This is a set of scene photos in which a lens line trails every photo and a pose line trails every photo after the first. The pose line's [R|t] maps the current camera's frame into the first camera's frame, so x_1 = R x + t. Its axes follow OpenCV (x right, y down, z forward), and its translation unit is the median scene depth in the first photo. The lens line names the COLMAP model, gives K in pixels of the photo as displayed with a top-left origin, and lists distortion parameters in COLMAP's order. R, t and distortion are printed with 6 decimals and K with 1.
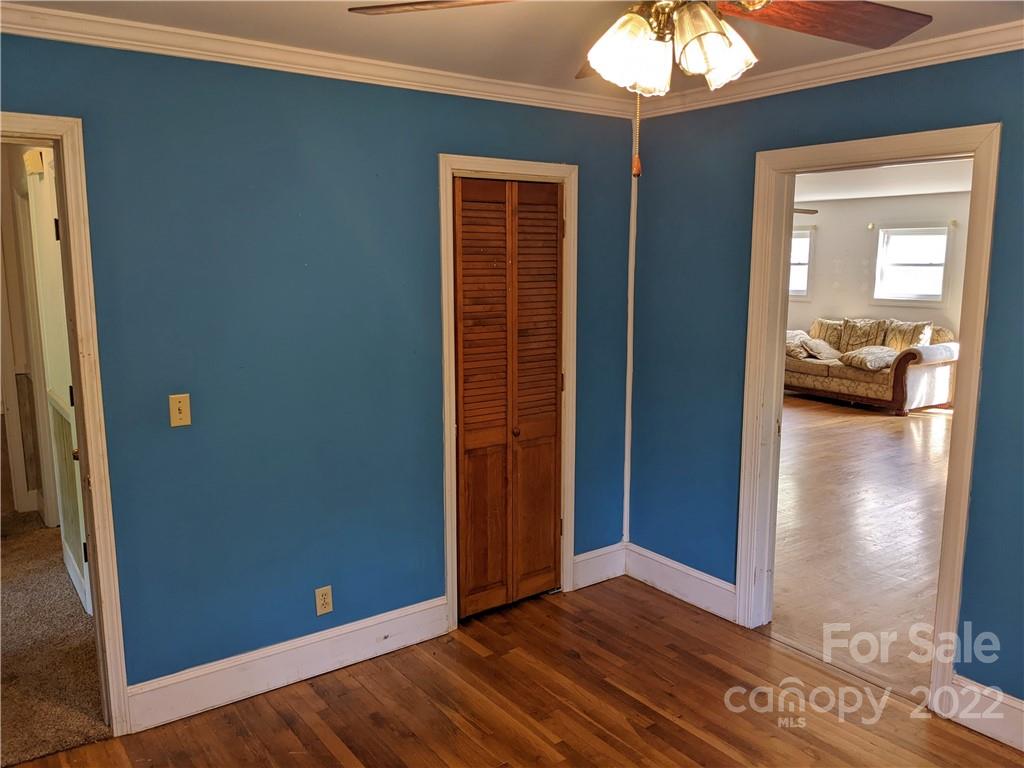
lens RADIAL K [[809.3, 0, 512.0], [0, 809.3, 384.0], [0, 0, 1]] dist [-0.002605, -0.004715]
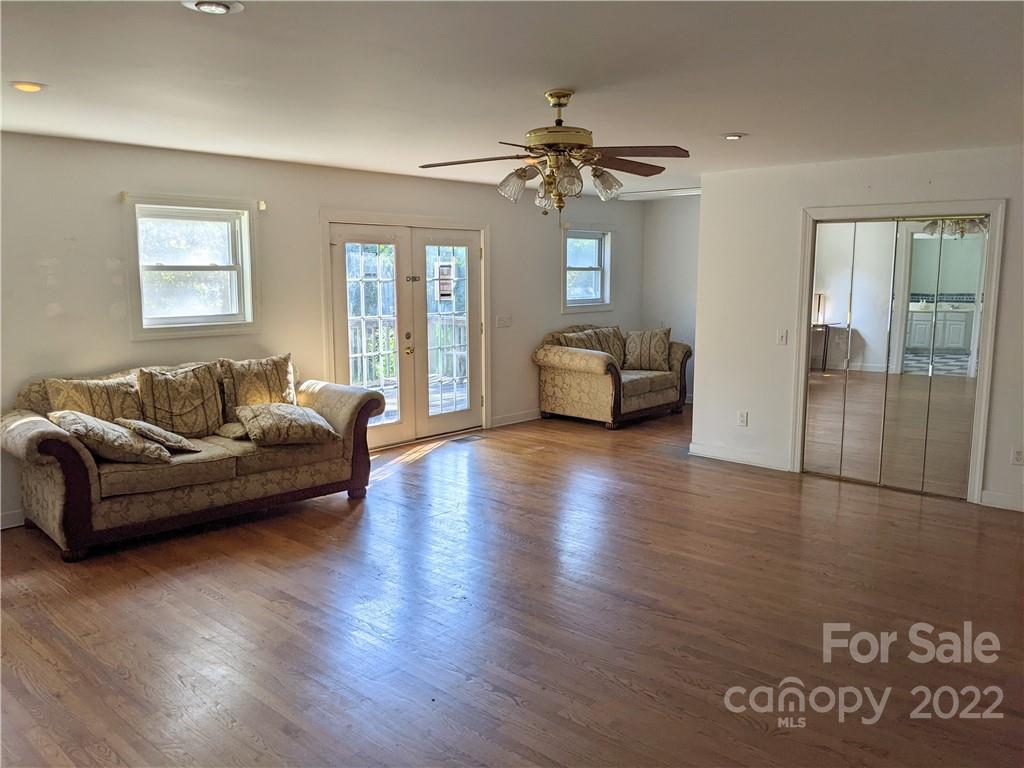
lens RADIAL K [[809.3, 0, 512.0], [0, 809.3, 384.0], [0, 0, 1]] dist [-0.002605, -0.004715]
pose [[-0.192659, -0.144023, 0.970639, -0.156492], [0.143037, 0.974483, 0.172984, -0.135062], [-0.970785, 0.172164, -0.167143, 0.894801]]
